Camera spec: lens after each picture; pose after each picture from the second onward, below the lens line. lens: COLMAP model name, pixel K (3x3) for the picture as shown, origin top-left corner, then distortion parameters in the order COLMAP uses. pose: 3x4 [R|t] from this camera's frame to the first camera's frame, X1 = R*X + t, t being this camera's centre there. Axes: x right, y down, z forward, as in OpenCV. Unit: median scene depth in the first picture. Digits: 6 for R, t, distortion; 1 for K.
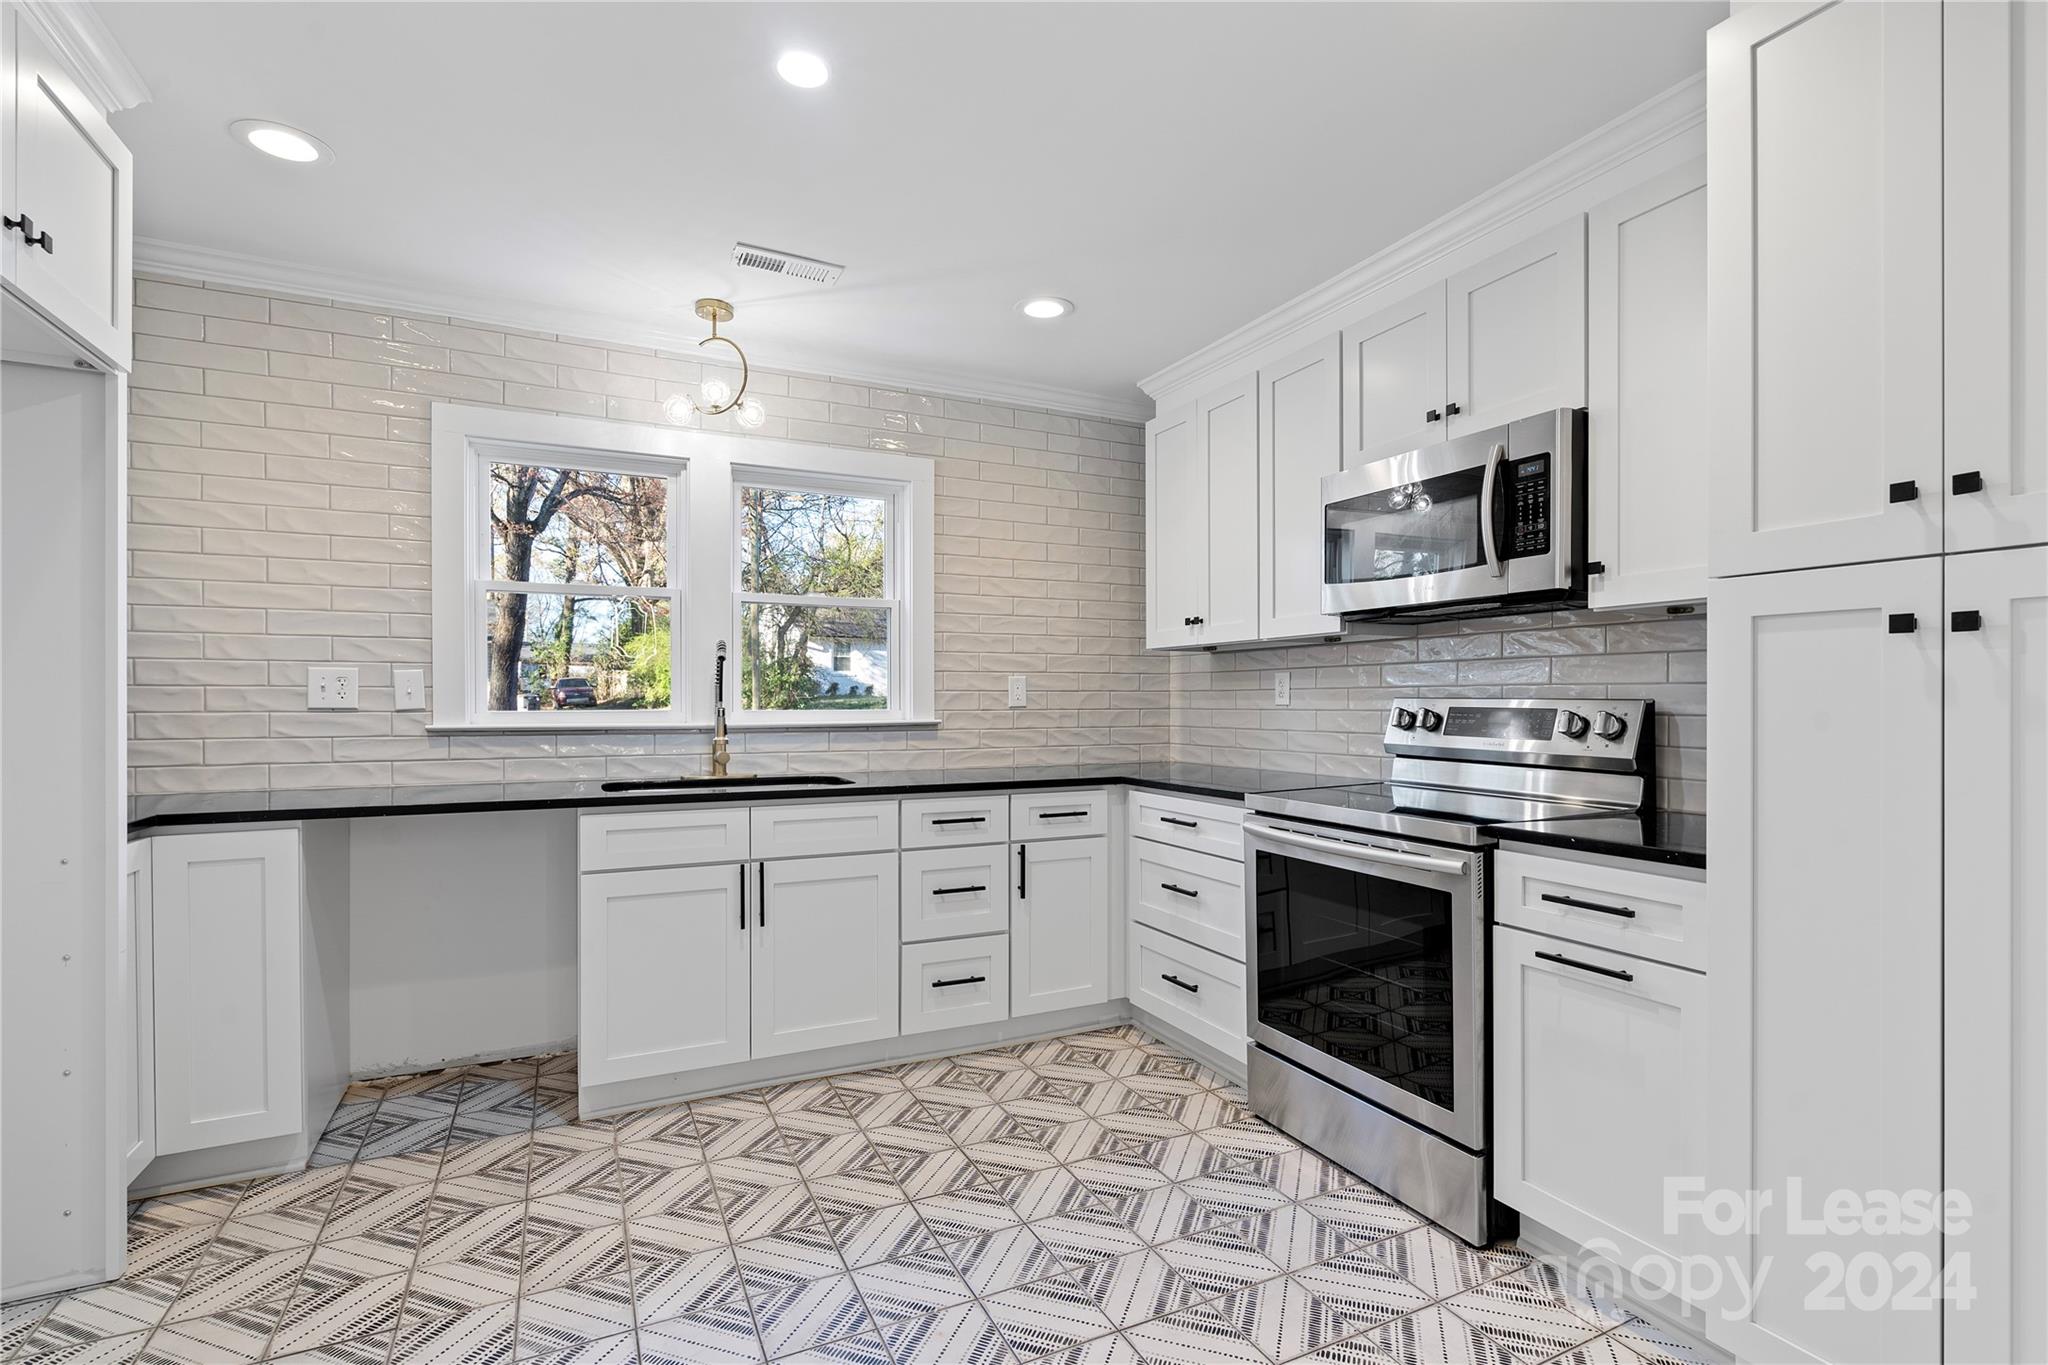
lens RADIAL K [[966.2, 0, 1029.5], [0, 966.2, 699.4], [0, 0, 1]] dist [-0.005417, -0.000585]
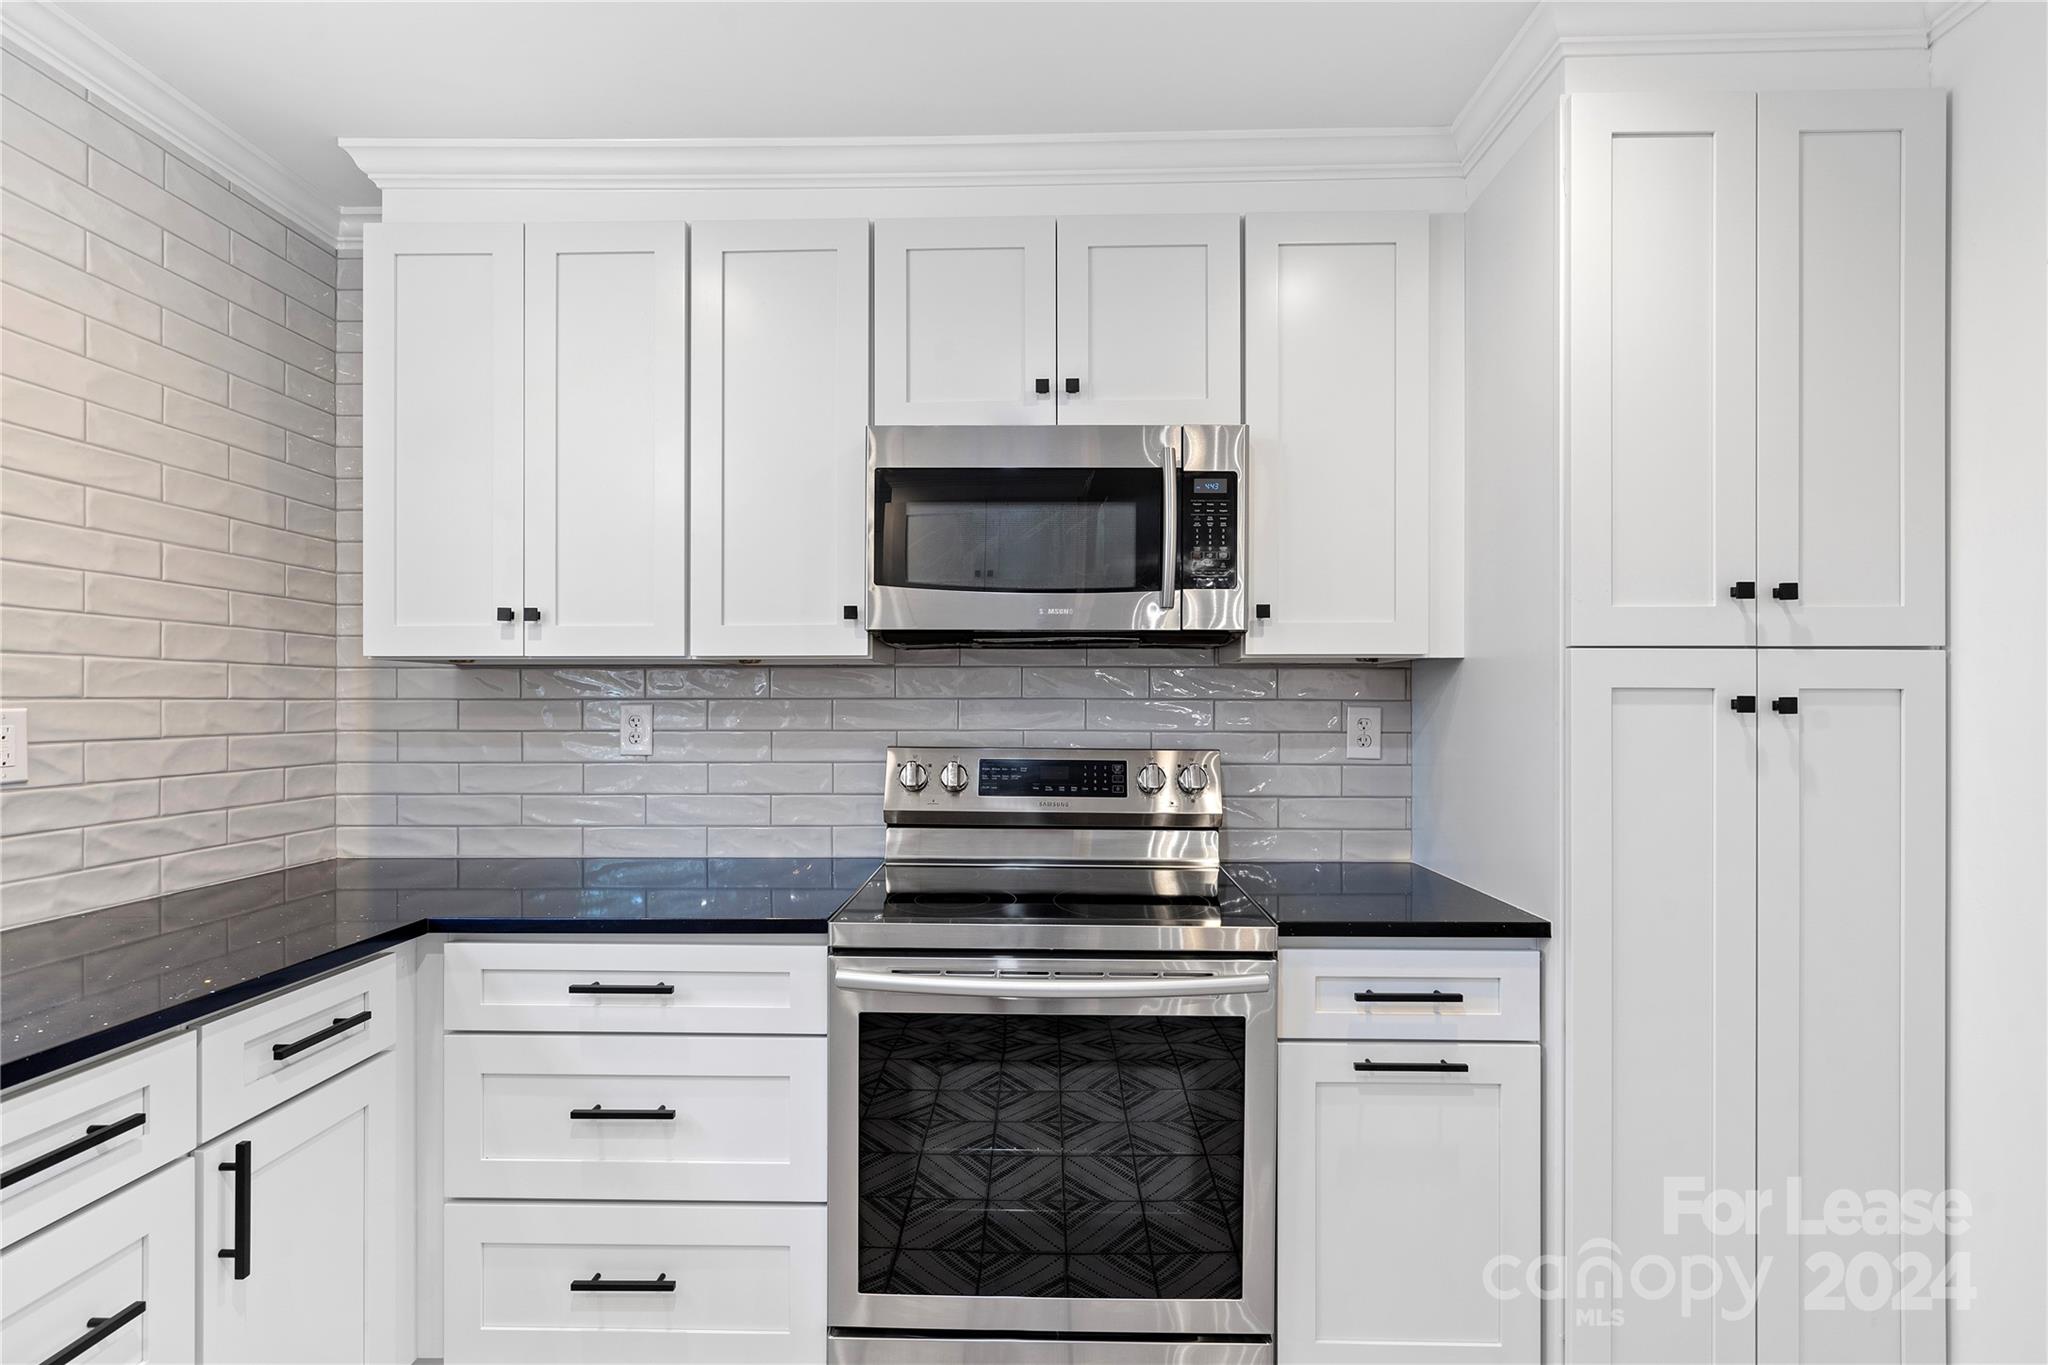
lens RADIAL K [[966.2, 0, 1029.5], [0, 966.2, 699.4], [0, 0, 1]] dist [-0.005417, -0.000585]
pose [[0.448845, 0.002736, 0.893605, -0.234605], [-0.002445, 0.999995, -0.001834, -0.036875], [-0.893606, -0.001361, 0.448850, 0.570752]]
